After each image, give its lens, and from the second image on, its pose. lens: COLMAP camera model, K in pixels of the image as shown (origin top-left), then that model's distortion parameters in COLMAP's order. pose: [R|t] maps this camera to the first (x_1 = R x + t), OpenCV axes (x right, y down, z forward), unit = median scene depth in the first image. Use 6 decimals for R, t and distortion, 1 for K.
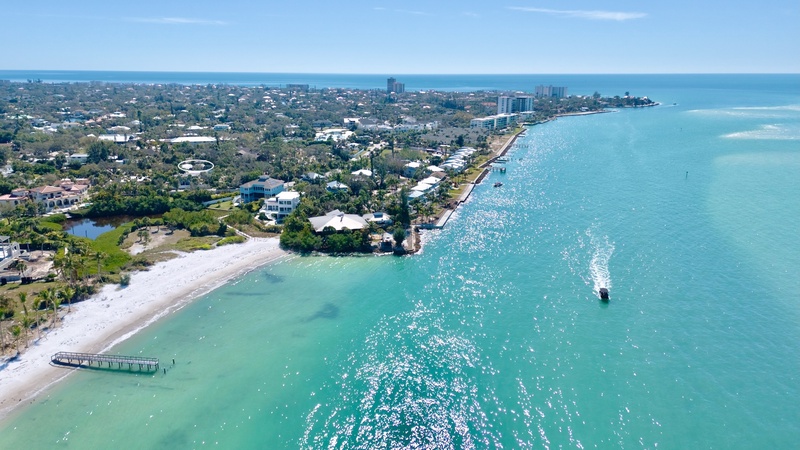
lens RADIAL K [[594.7, 0, 400.0], [0, 594.7, 225.0], [0, 0, 1]] dist [0.039502, -0.001253]
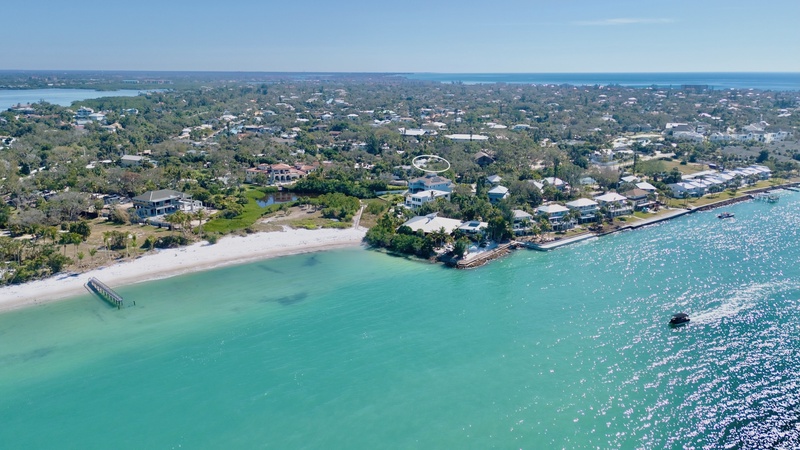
lens RADIAL K [[594.7, 0, 400.0], [0, 594.7, 225.0], [0, 0, 1]] dist [0.039502, -0.001253]
pose [[0.783263, 0.150936, -0.603090, 0.409364], [-0.151532, 0.987174, 0.050259, -0.041326], [0.602940, 0.052021, 0.796088, 0.170238]]
